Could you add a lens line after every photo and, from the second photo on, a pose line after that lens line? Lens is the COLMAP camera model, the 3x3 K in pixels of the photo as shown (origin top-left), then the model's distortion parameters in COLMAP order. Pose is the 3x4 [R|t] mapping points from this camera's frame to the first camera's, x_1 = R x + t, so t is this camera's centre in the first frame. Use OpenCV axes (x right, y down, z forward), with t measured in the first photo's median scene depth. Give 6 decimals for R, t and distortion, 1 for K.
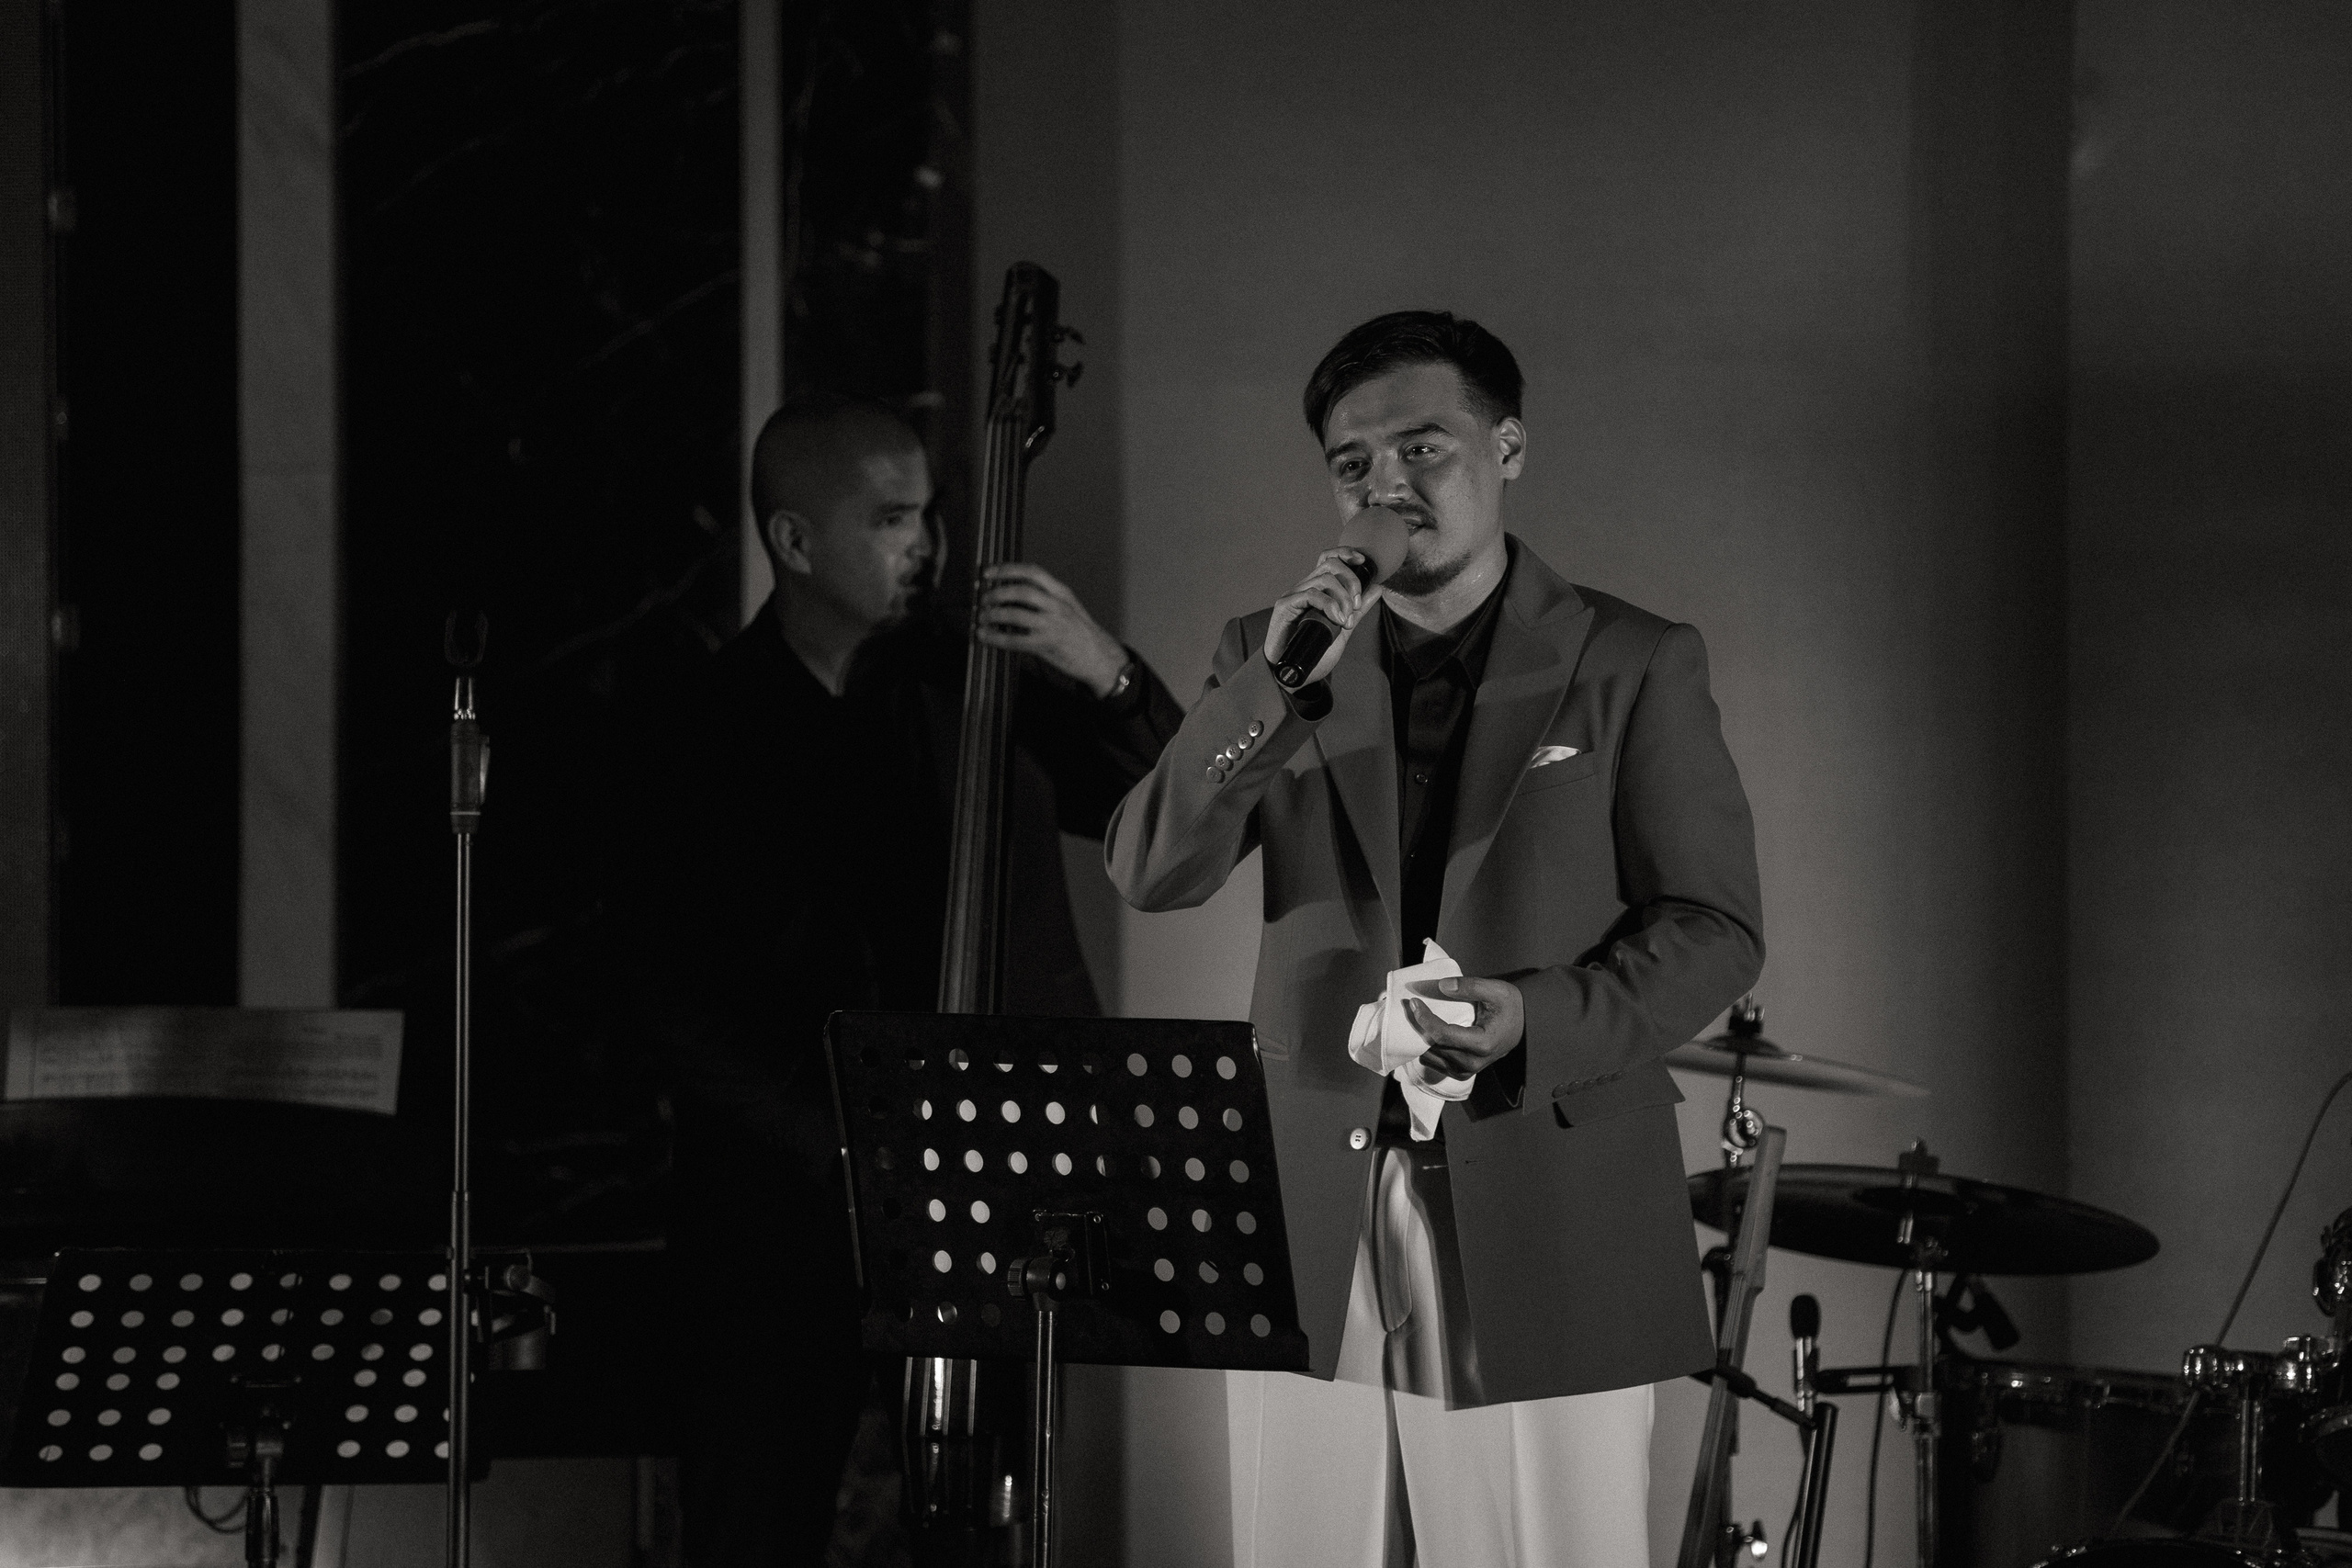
lens RADIAL K [[13153.2, 0, 1207.3], [0, 13153.2, 785.4], [0, 0, 1]] dist [1.887005, -10.318505]
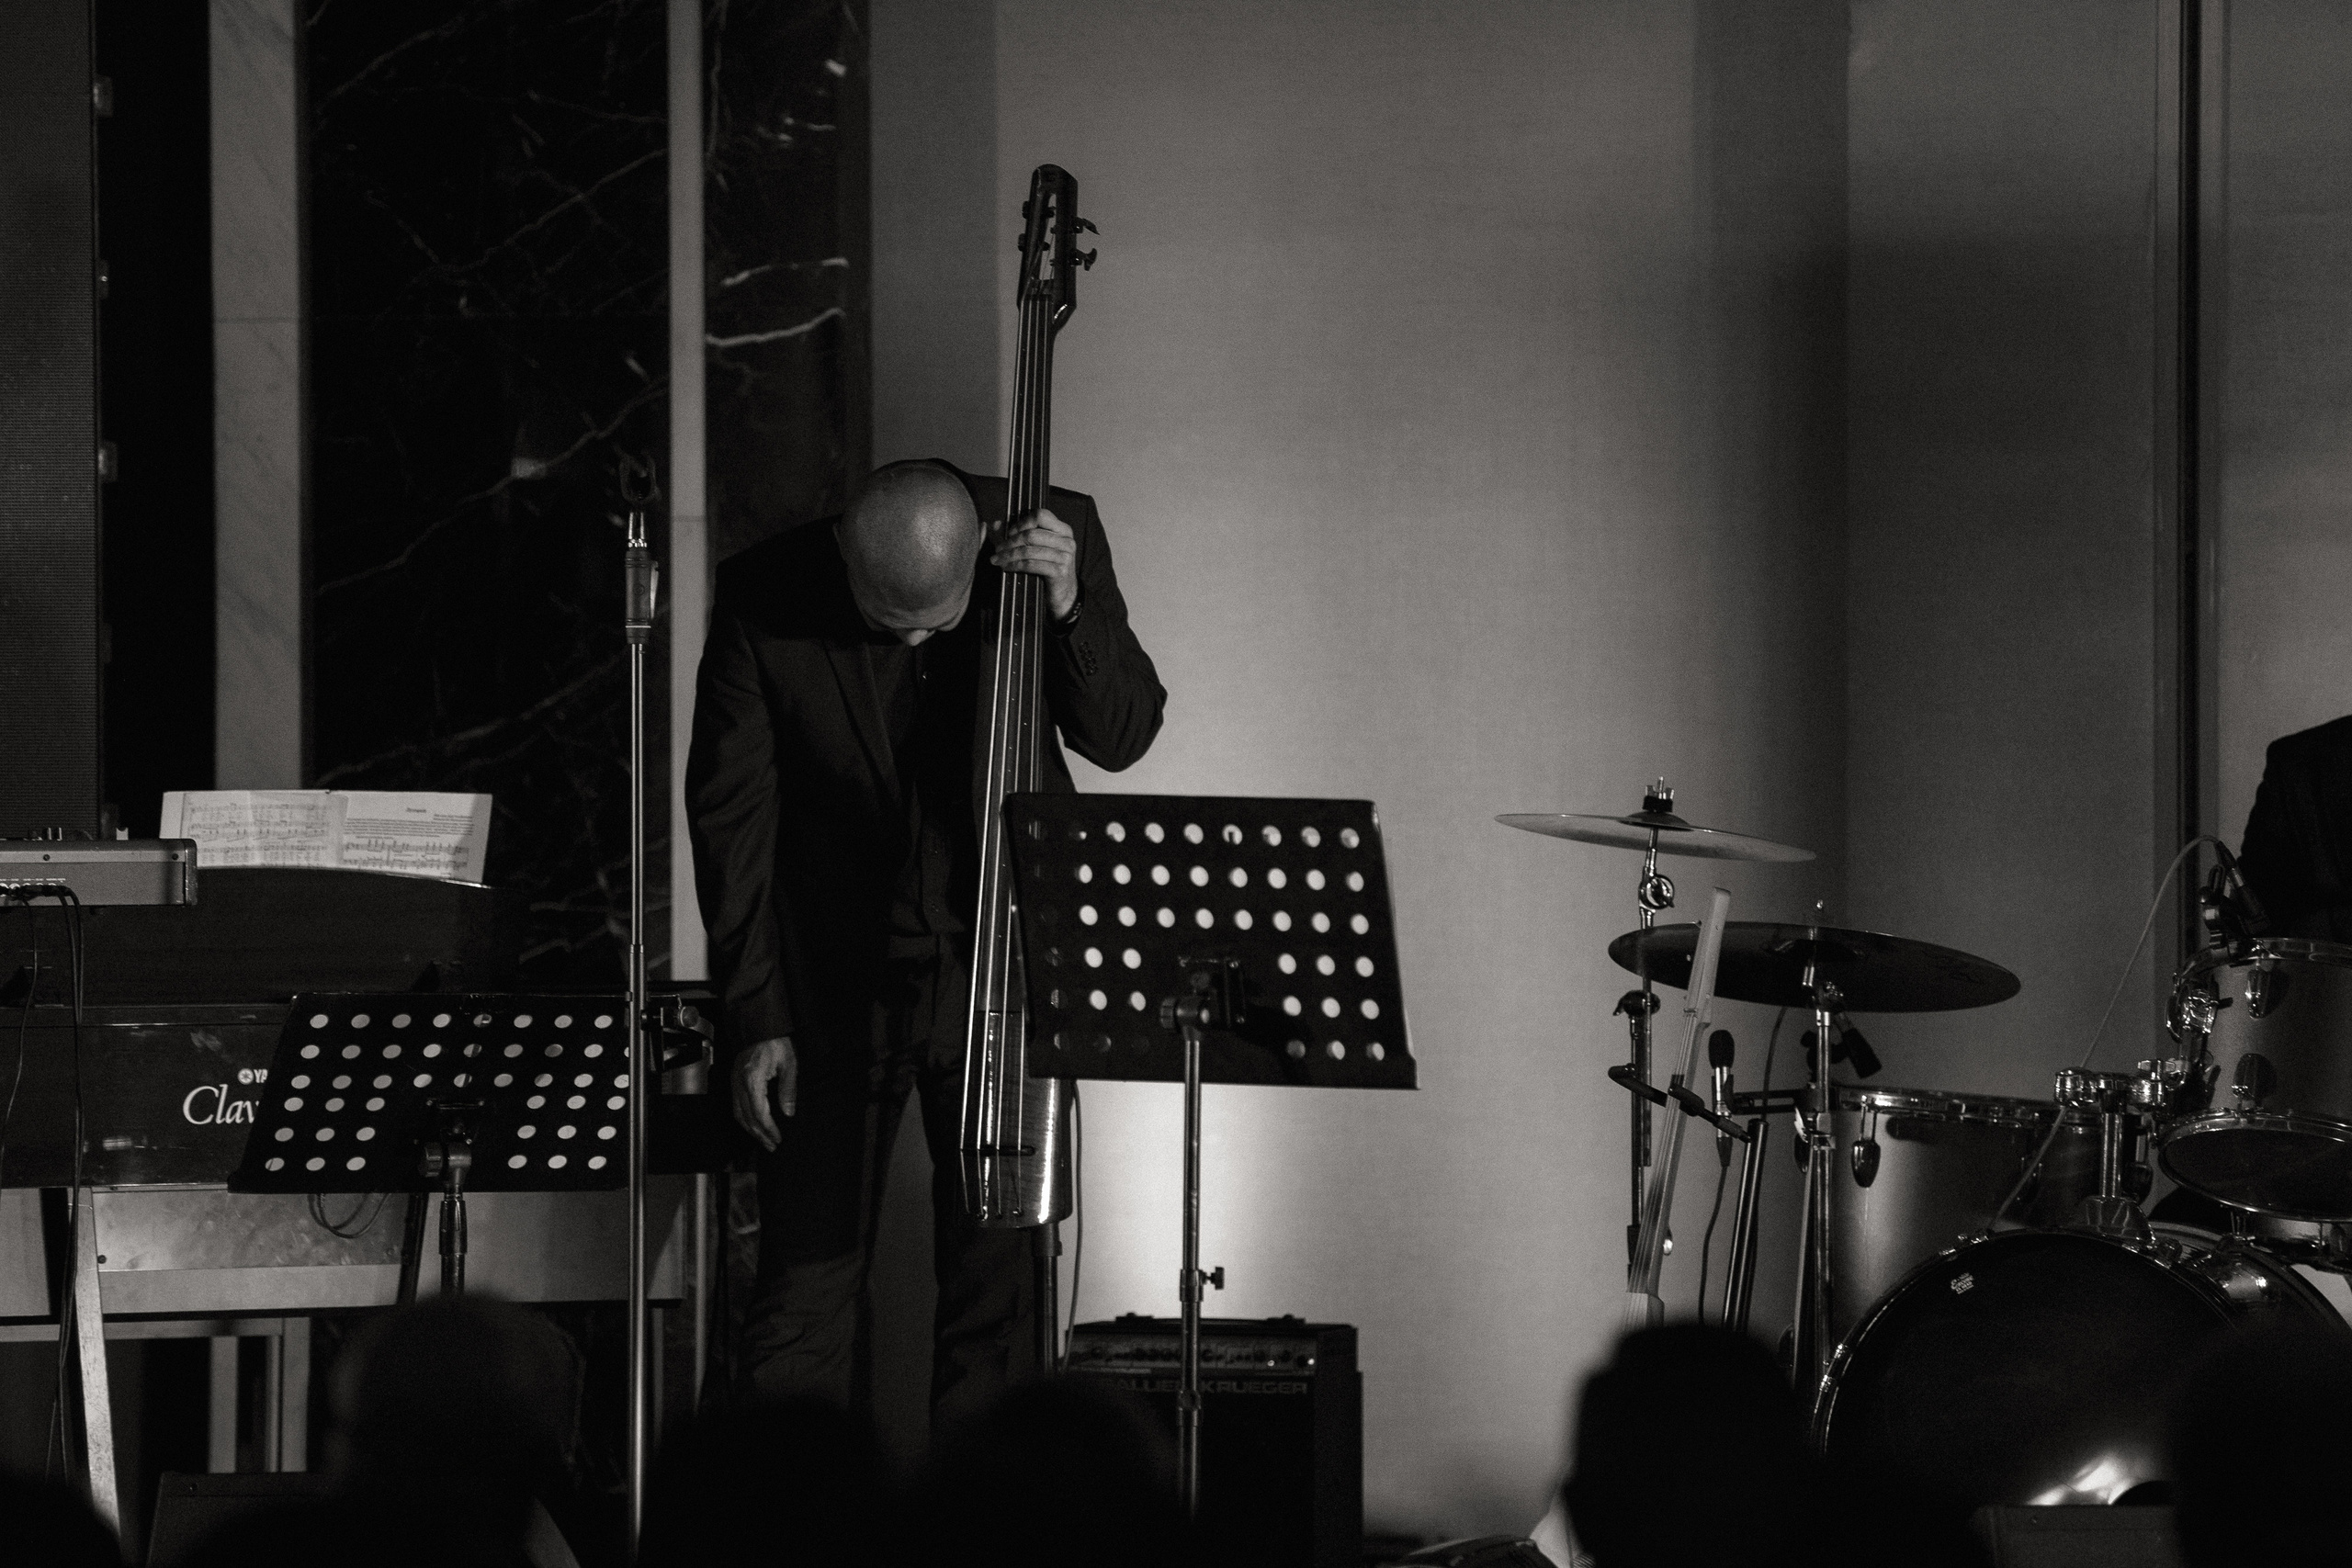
lens RADIAL K [[13328.0, 0, 1176.0], [0, 13328.0, 784.0], [0, 0, 1]] dist [1.807172, -13.997281]
pose [[0.997078, -0.002509, 0.076353, -0.097847], [0.001354, 0.999884, 0.015185, -0.001892], [-0.076382, -0.015038, 0.996965, -0.195973]]
